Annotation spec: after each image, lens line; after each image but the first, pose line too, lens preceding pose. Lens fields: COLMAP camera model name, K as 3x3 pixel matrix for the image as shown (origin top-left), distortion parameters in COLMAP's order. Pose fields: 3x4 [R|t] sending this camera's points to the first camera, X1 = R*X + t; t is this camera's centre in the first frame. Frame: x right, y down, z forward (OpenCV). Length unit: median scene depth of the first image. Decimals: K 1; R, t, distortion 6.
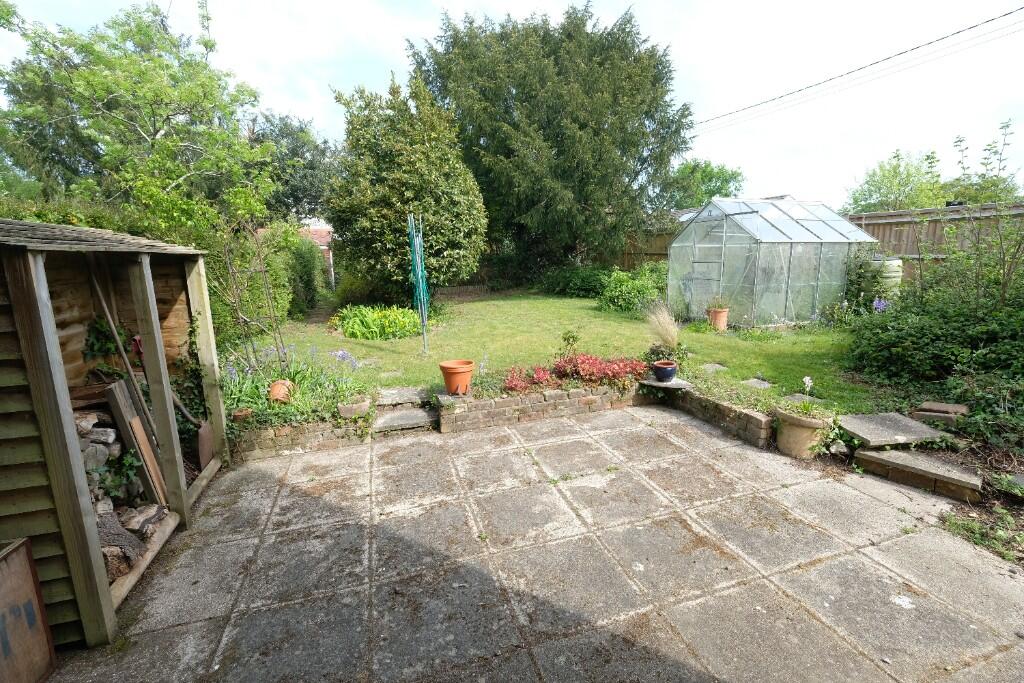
lens RADIAL K [[444.3, 0, 510.7], [0, 444.3, 335.8], [0, 0, 1]] dist [-0.003410, -0.000603]
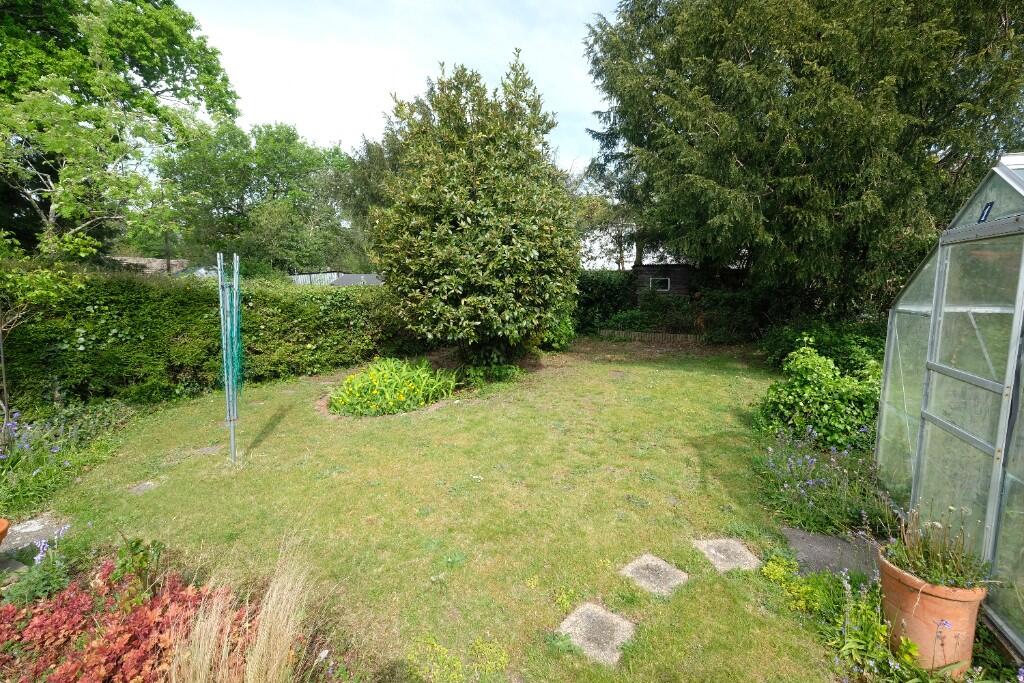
lens RADIAL K [[444.3, 0, 510.7], [0, 444.3, 335.8], [0, 0, 1]] dist [-0.003410, -0.000603]
pose [[0.748713, 0.096954, -0.655766, 0.396034], [-0.134553, 0.990881, -0.007125, -0.146694], [0.649095, 0.093570, 0.754931, 0.567196]]
